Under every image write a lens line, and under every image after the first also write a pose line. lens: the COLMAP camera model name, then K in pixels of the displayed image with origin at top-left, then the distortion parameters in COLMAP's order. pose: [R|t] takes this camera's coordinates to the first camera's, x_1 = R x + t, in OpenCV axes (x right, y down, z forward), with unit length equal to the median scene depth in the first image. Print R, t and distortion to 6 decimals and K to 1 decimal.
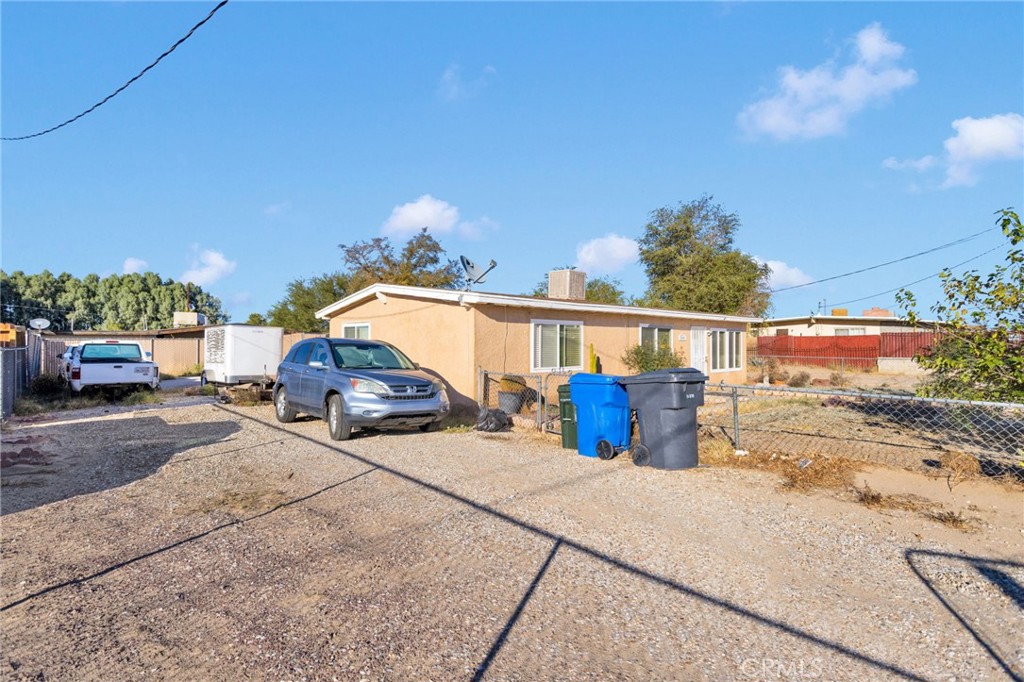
lens RADIAL K [[500.9, 0, 508.4], [0, 500.9, 339.5], [0, 0, 1]] dist [-0.002108, -0.000716]
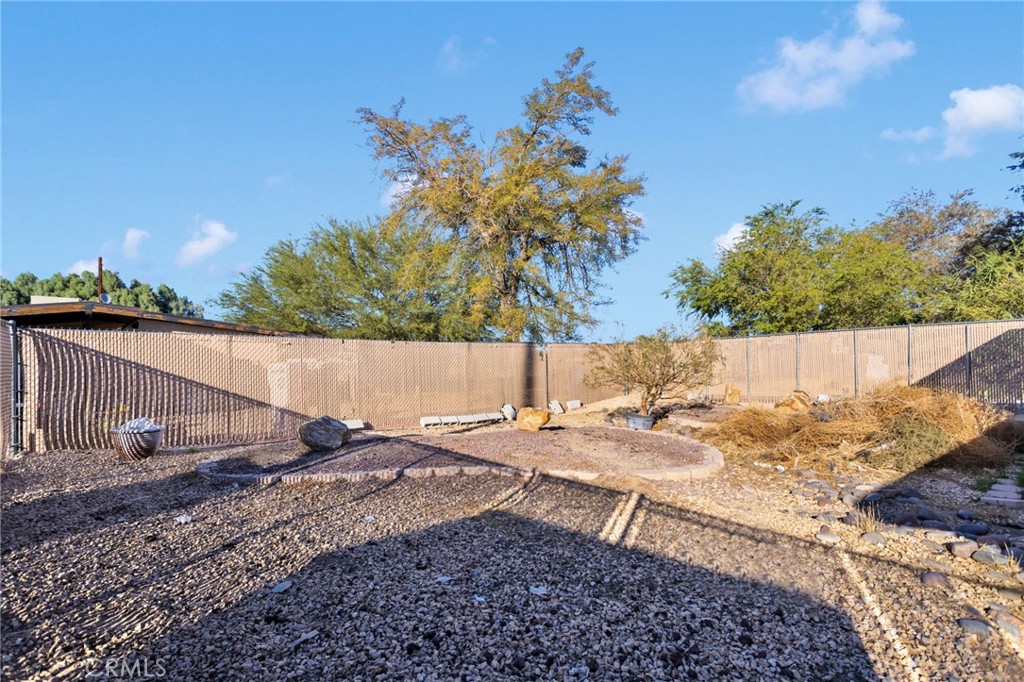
lens RADIAL K [[500.9, 0, 508.4], [0, 500.9, 339.5], [0, 0, 1]] dist [-0.002108, -0.000716]
pose [[0.999171, -0.021515, -0.034570, -0.102423], [0.020218, 0.999093, -0.037463, 0.008014], [0.035345, 0.036733, 0.998700, 0.298179]]
